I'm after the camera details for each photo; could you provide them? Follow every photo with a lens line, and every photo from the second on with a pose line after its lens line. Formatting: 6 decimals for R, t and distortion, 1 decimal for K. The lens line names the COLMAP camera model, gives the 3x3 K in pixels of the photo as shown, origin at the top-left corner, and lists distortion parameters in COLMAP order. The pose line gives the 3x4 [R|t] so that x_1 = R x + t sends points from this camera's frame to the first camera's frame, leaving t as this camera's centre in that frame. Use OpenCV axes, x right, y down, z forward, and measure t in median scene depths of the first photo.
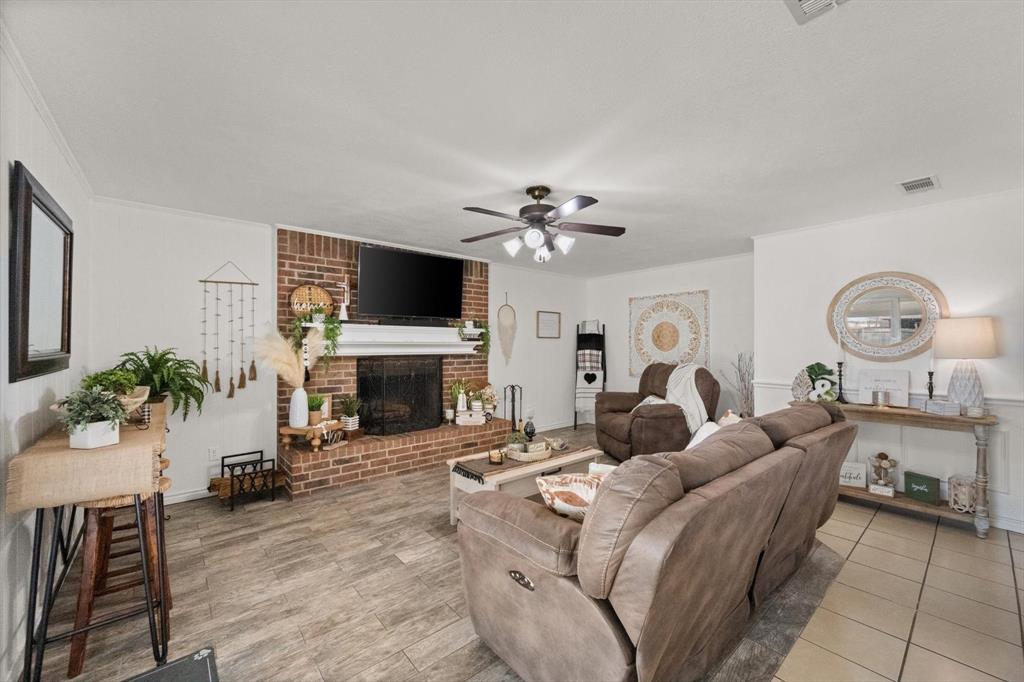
lens RADIAL K [[399.4, 0, 515.3], [0, 399.4, 338.3], [0, 0, 1]] dist [-0.001021, -0.000059]
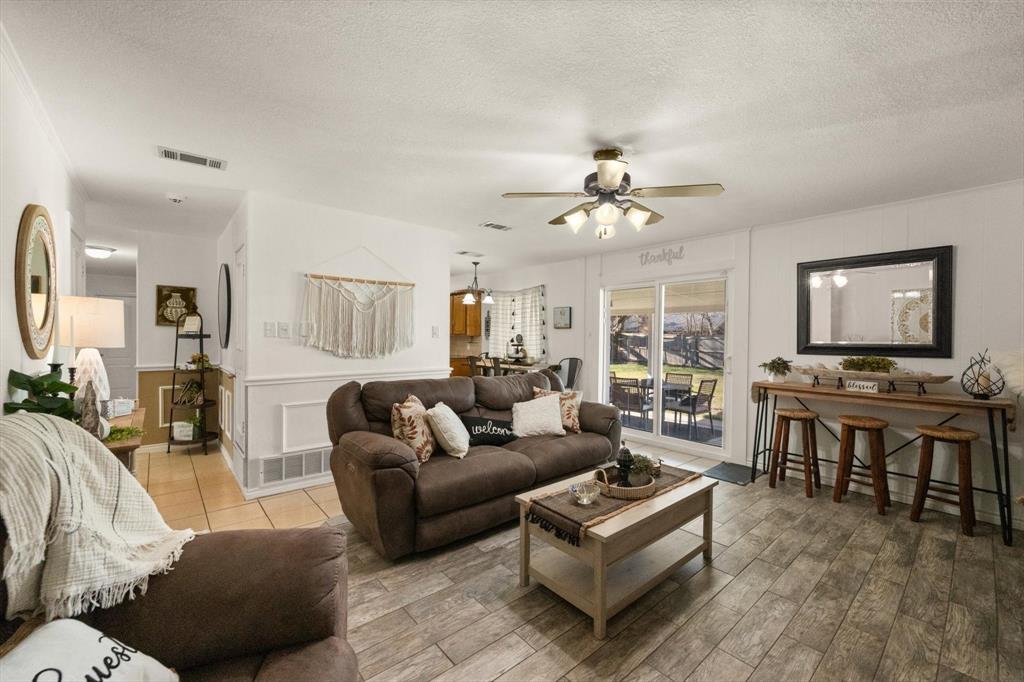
lens RADIAL K [[420.2, 0, 516.8], [0, 420.2, 341.7], [0, 0, 1]] dist [-0.001426, -0.000008]
pose [[-0.999895, -0.009146, -0.011203, 0.229896], [-0.009108, 0.999953, -0.003424, 0.030402], [0.011234, -0.003321, -0.999931, 1.708954]]
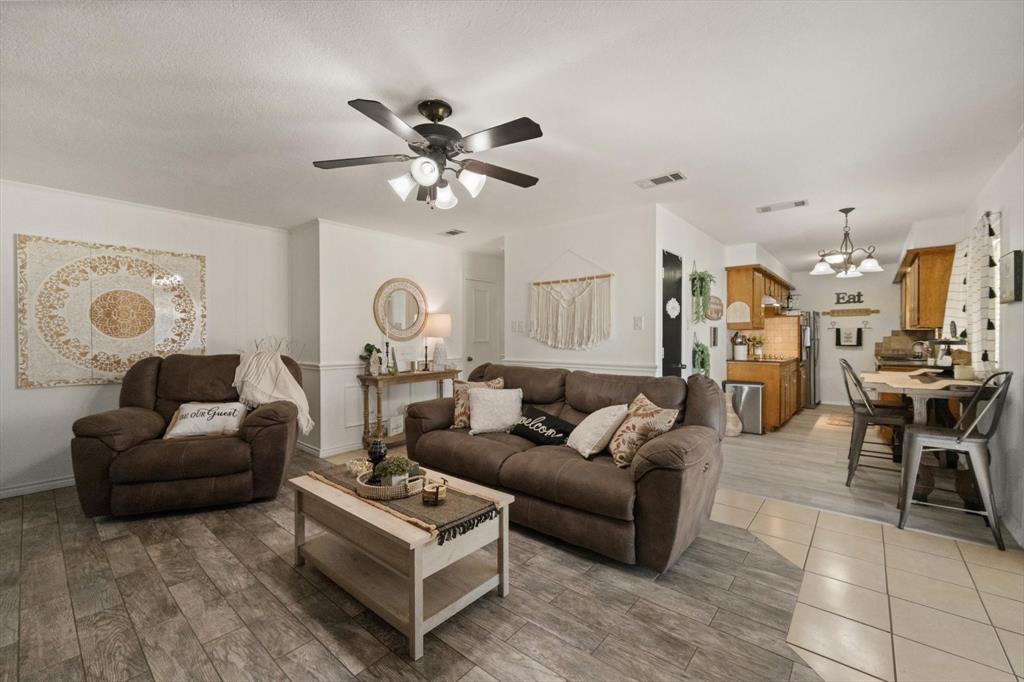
lens RADIAL K [[420.2, 0, 516.0], [0, 420.2, 339.6], [0, 0, 1]] dist [-0.001426, -0.000008]
pose [[-0.161498, -0.007626, 0.986844, -0.658603], [-0.012623, 0.999904, 0.005661, 0.042023], [-0.986792, -0.011543, -0.161578, 0.887154]]
